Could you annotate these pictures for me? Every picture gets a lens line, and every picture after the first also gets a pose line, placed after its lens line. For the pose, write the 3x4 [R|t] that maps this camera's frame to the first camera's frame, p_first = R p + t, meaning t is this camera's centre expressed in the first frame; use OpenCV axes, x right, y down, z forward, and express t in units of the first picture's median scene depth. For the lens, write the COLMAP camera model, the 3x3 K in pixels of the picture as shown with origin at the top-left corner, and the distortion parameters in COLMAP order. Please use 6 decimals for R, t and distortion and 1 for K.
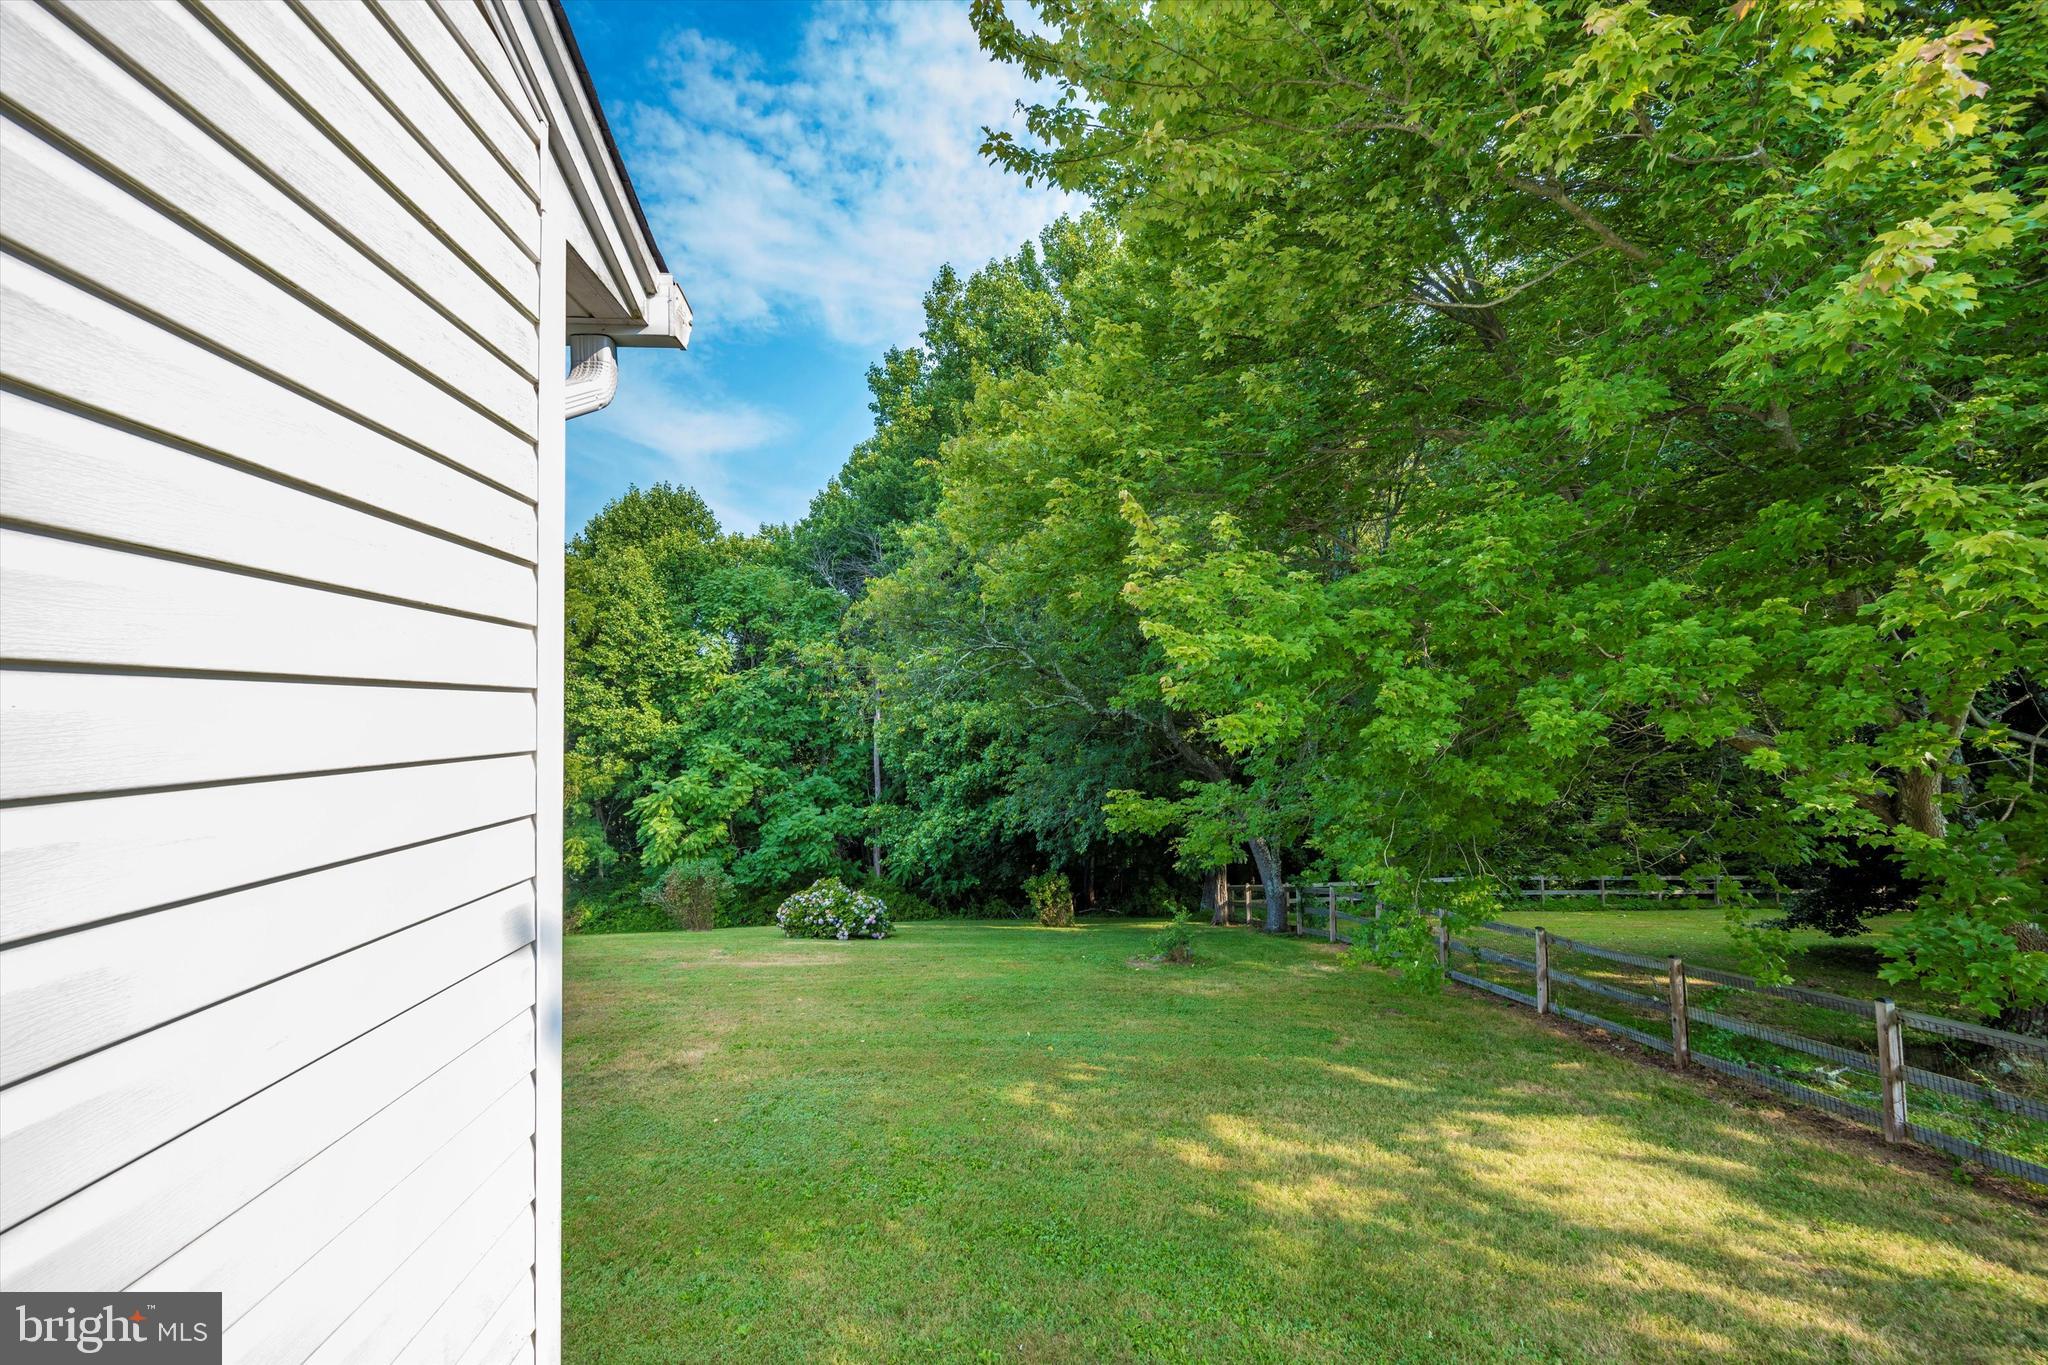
lens RADIAL K [[791.3, 0, 1004.1], [0, 791.3, 674.5], [0, 0, 1]] dist [0.000415, 0.000113]
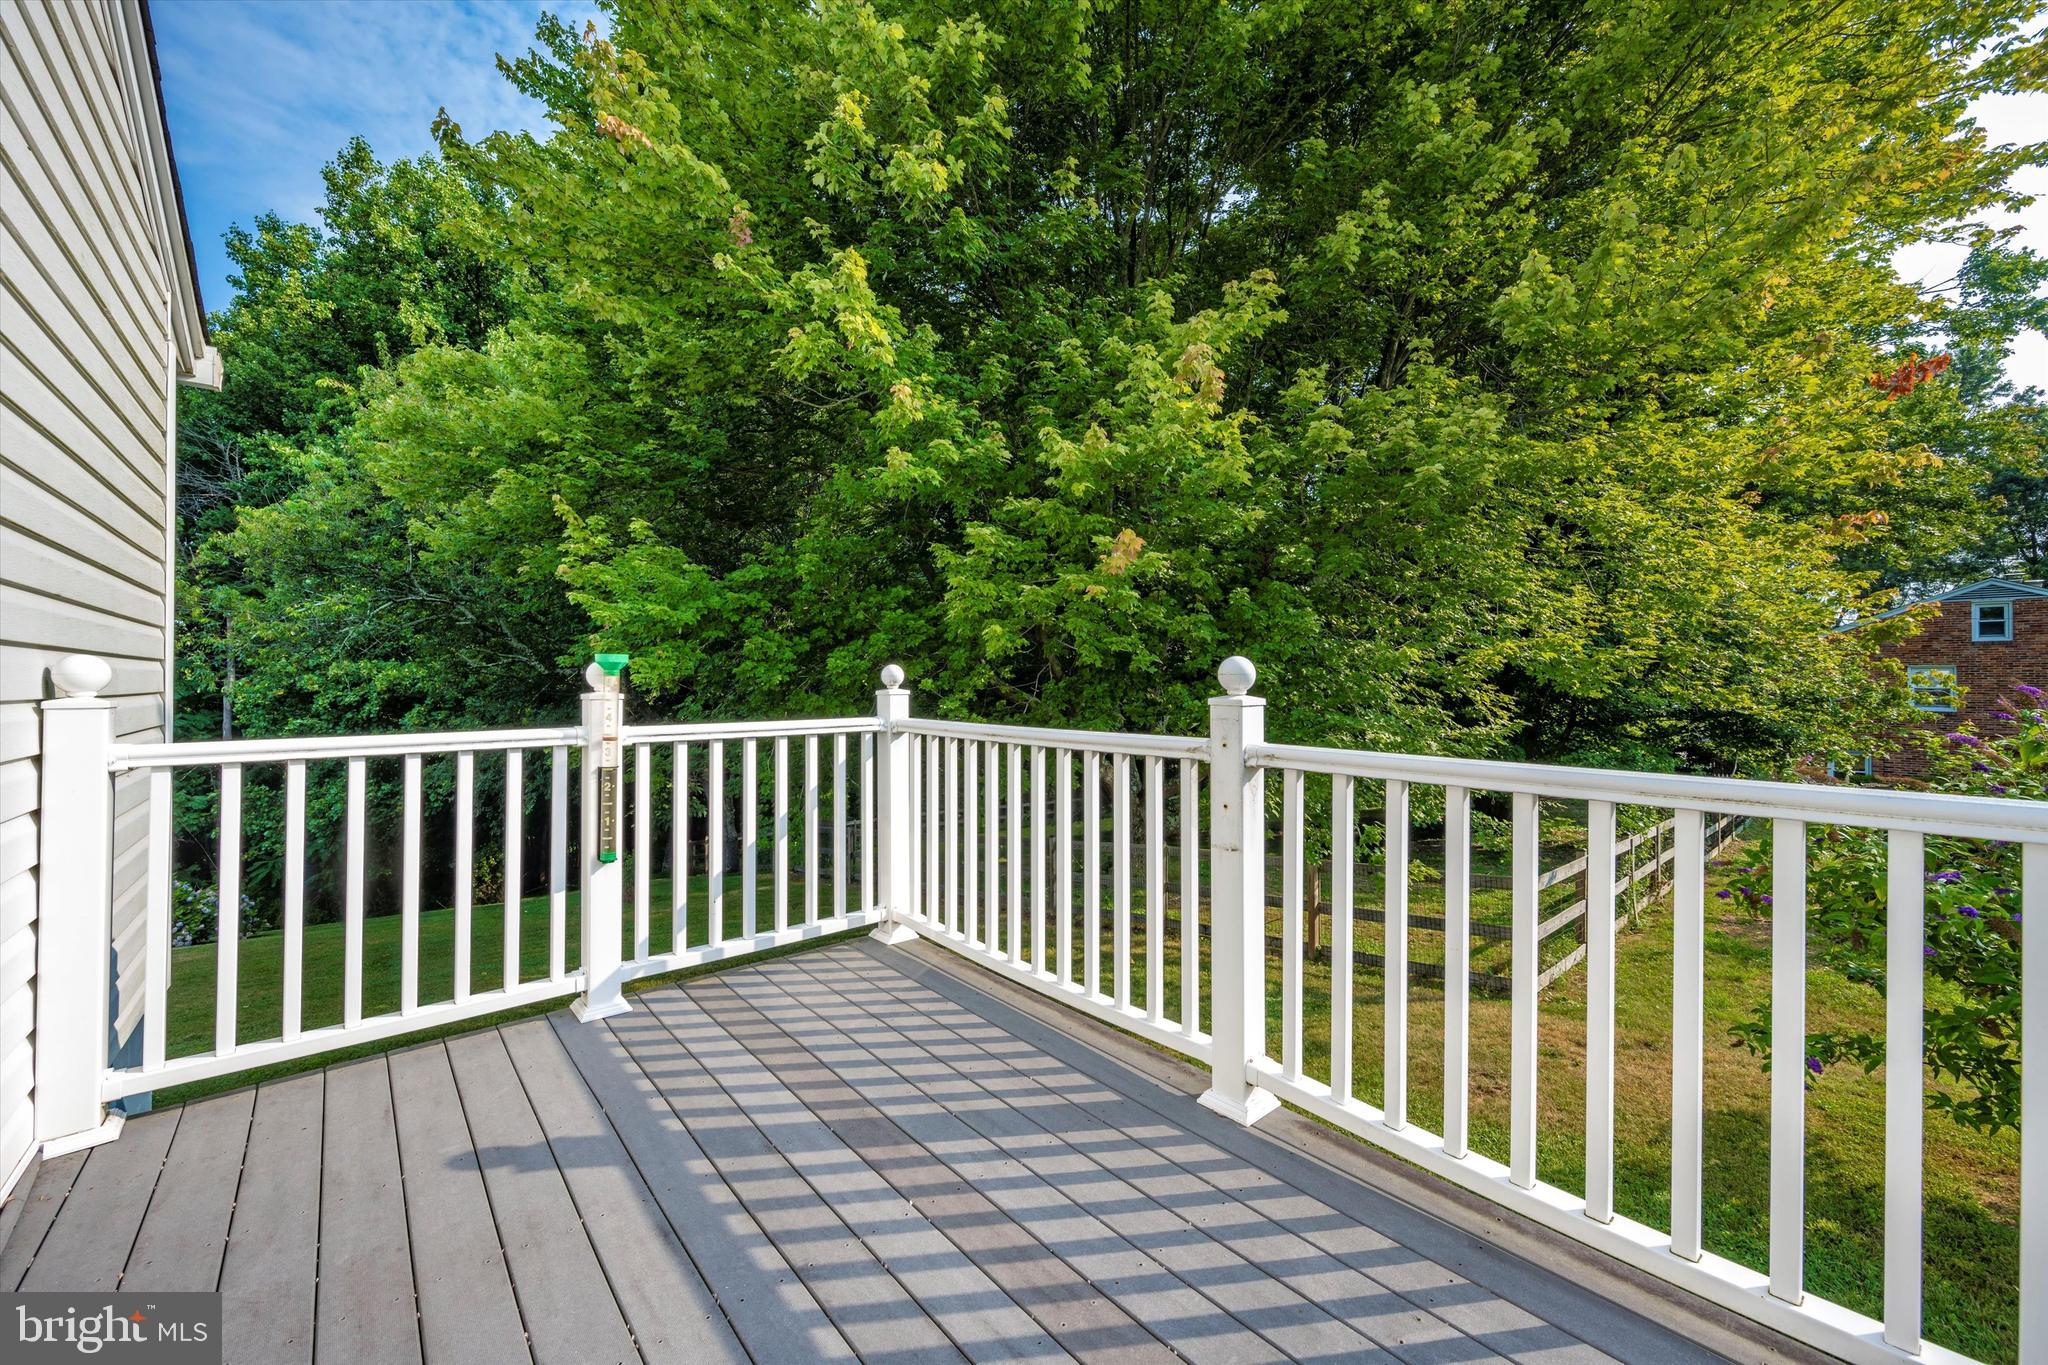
lens RADIAL K [[791.3, 0, 1004.1], [0, 791.3, 674.5], [0, 0, 1]] dist [0.000415, 0.000113]
pose [[0.807262, 0.019207, 0.589880, -0.006416], [-0.039455, 0.998991, 0.021468, 0.004199], [-0.588873, -0.040604, 0.807205, -0.109615]]
